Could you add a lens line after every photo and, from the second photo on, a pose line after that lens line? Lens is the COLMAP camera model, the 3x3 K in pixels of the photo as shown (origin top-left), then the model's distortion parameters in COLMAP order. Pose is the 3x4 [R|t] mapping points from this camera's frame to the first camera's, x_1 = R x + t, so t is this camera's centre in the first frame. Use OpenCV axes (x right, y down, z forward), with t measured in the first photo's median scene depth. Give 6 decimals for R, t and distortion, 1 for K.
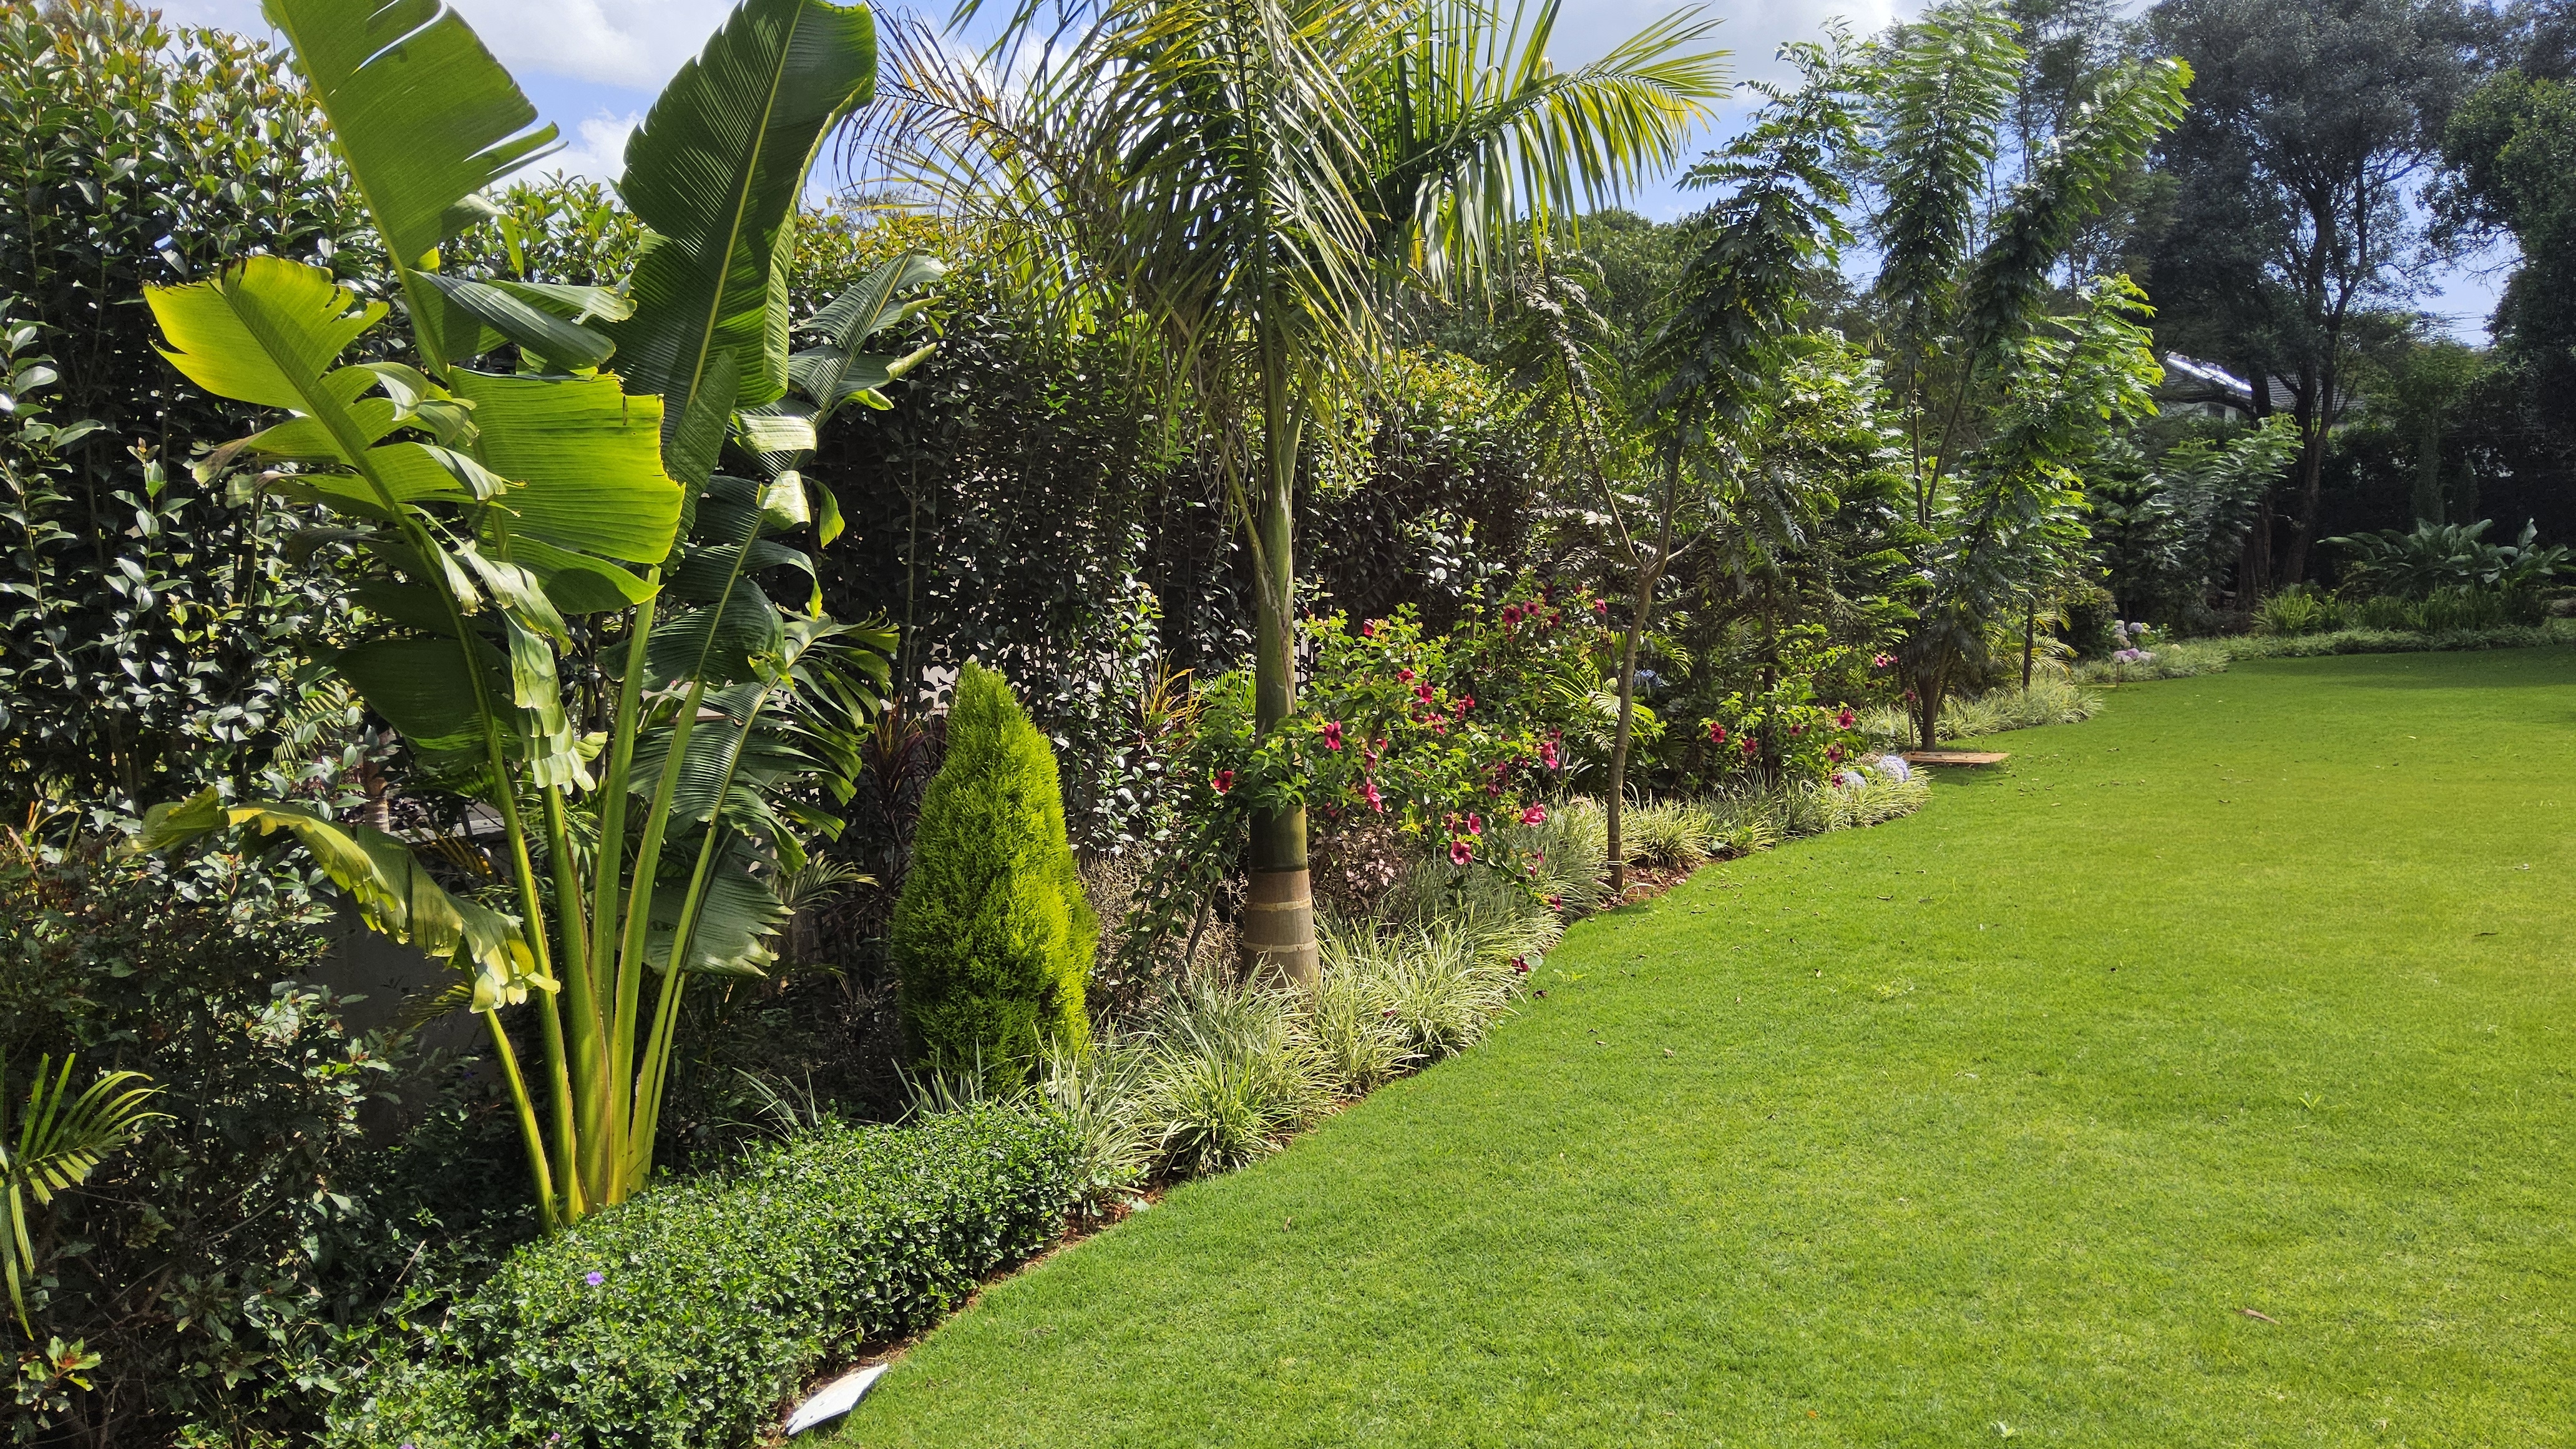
lens RADIAL K [[1881.2, 0, 1286.2], [0, 1881.2, 711.9], [0, 0, 1]] dist [0.023411, -0.009268]
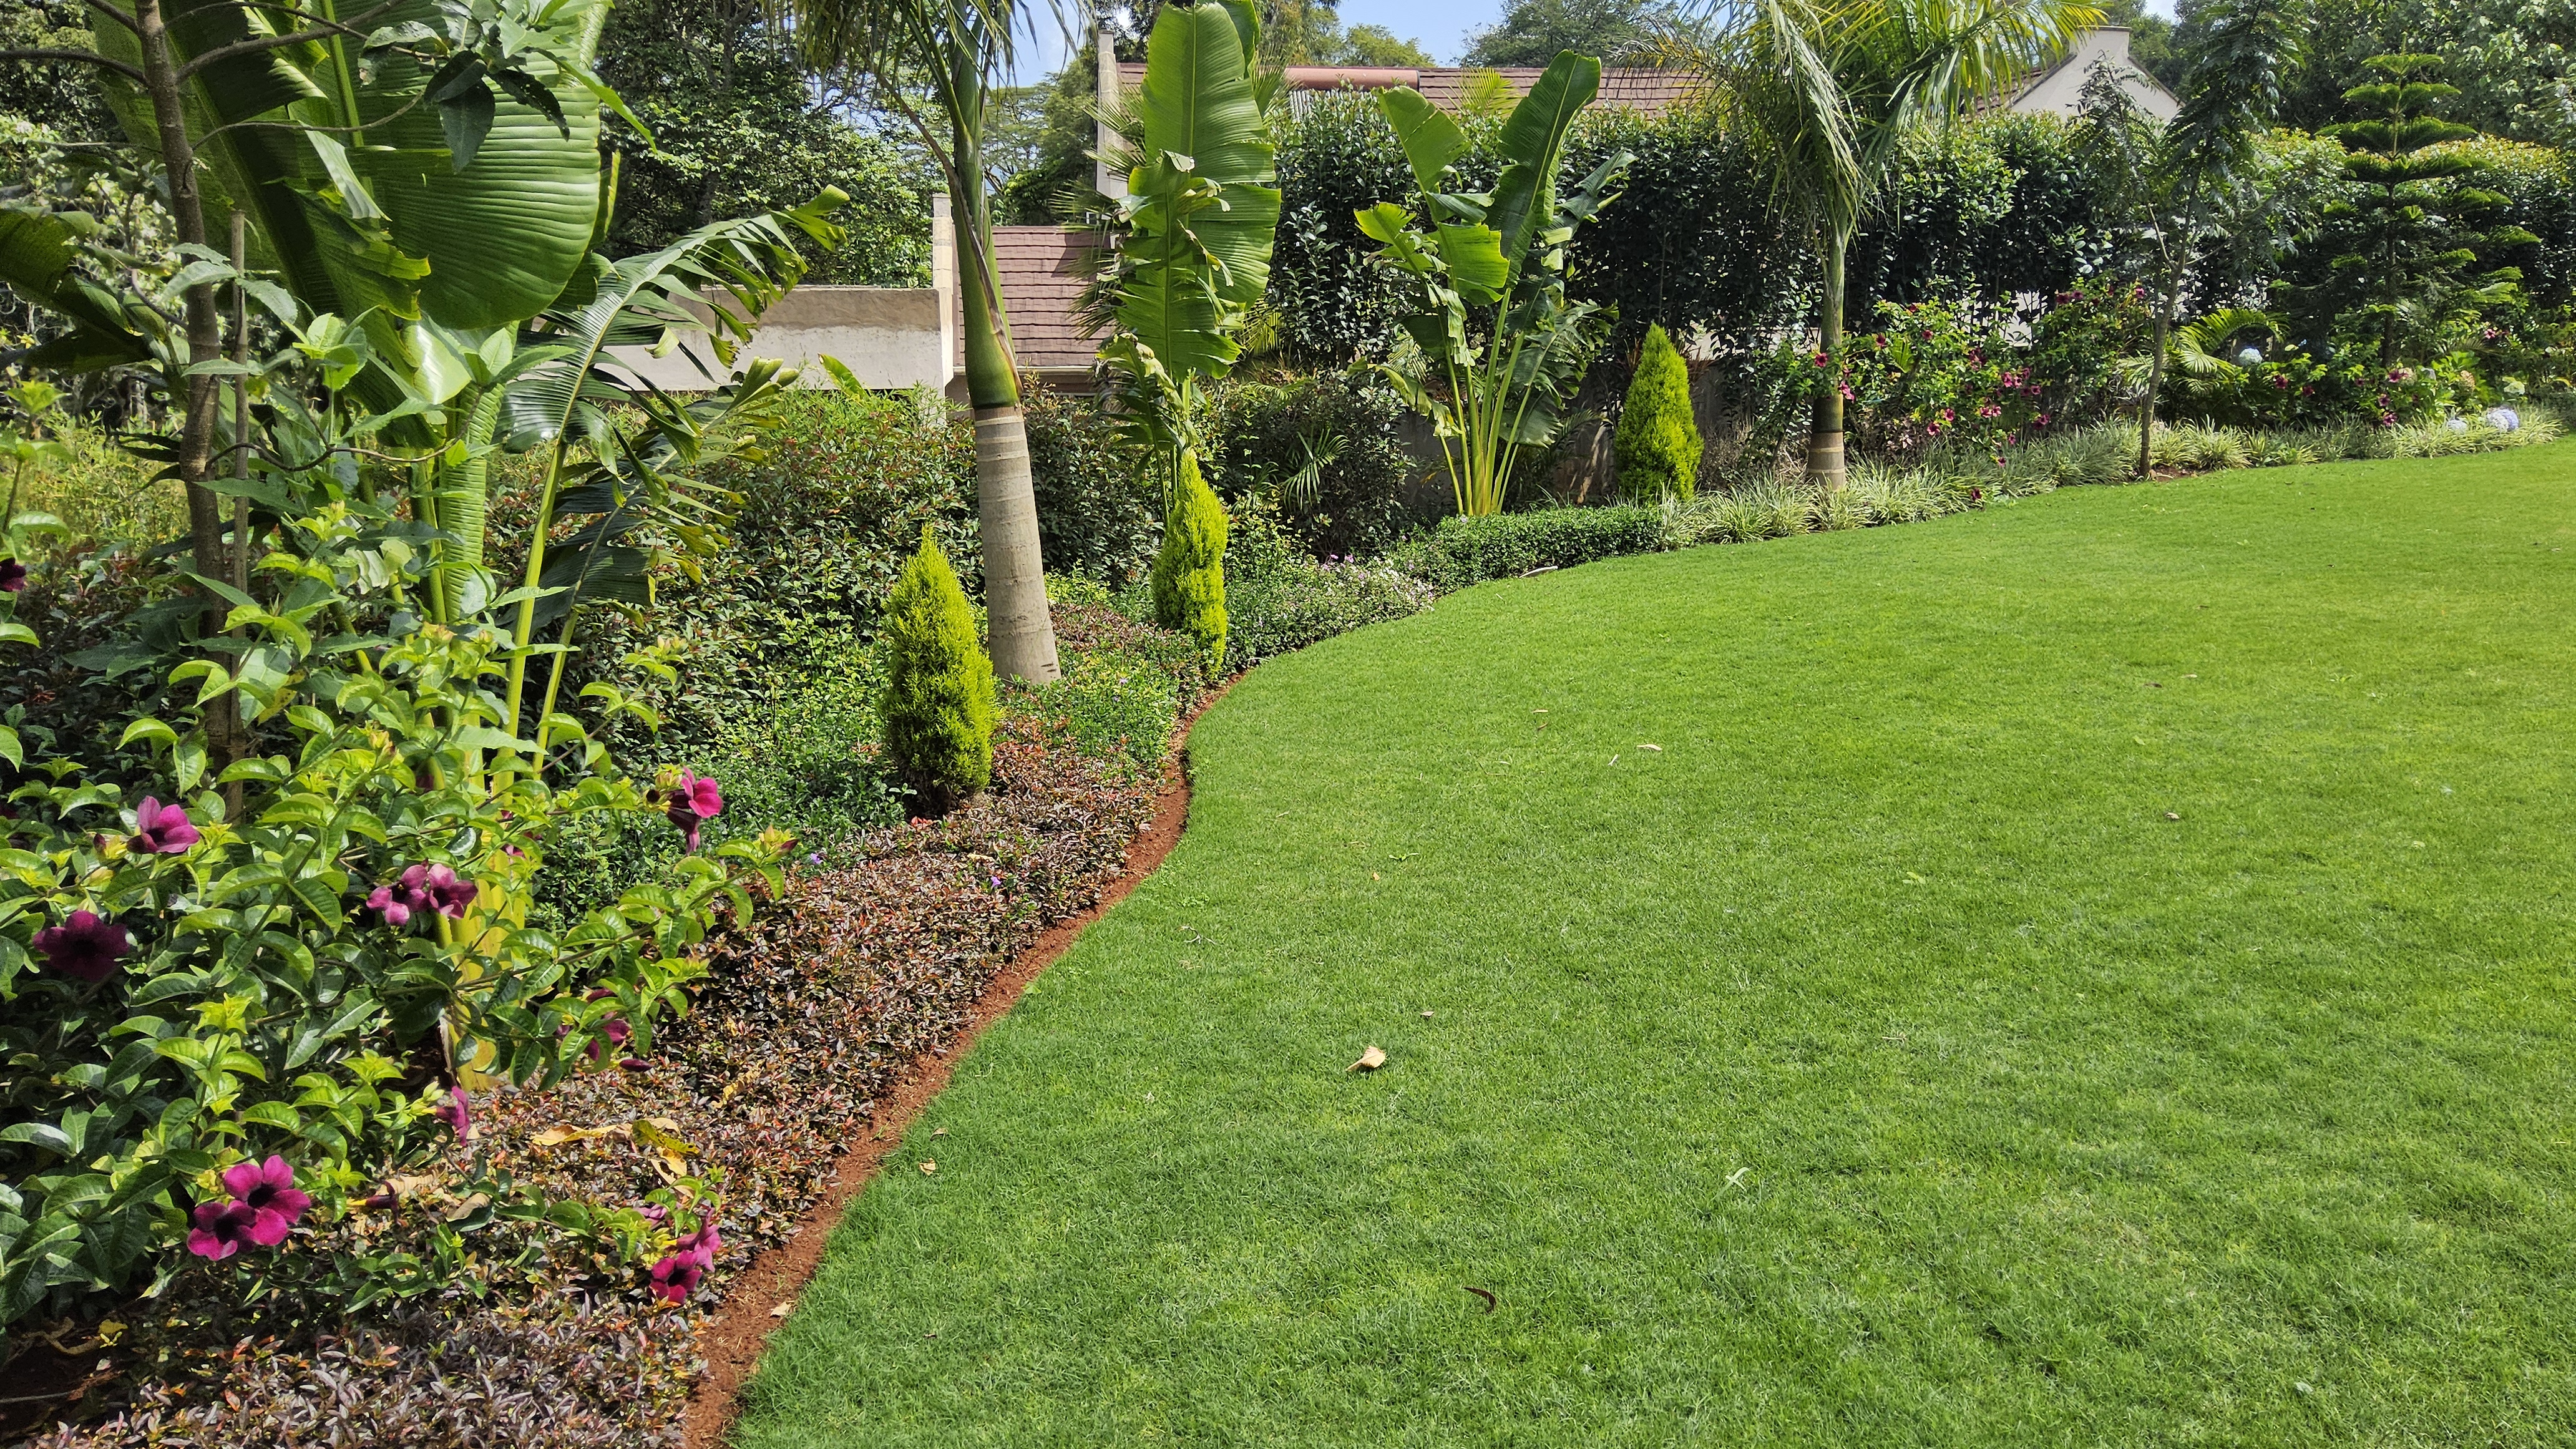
lens RADIAL K [[1881.2, 0, 1293.2], [0, 1881.2, 722.8], [0, 0, 1]] dist [0.023411, -0.009268]
pose [[0.846926, 0.114635, -0.519206, 0.898985], [-0.022575, 0.983355, 0.180289, 0.058738], [0.531231, -0.140970, 0.835417, -1.547951]]
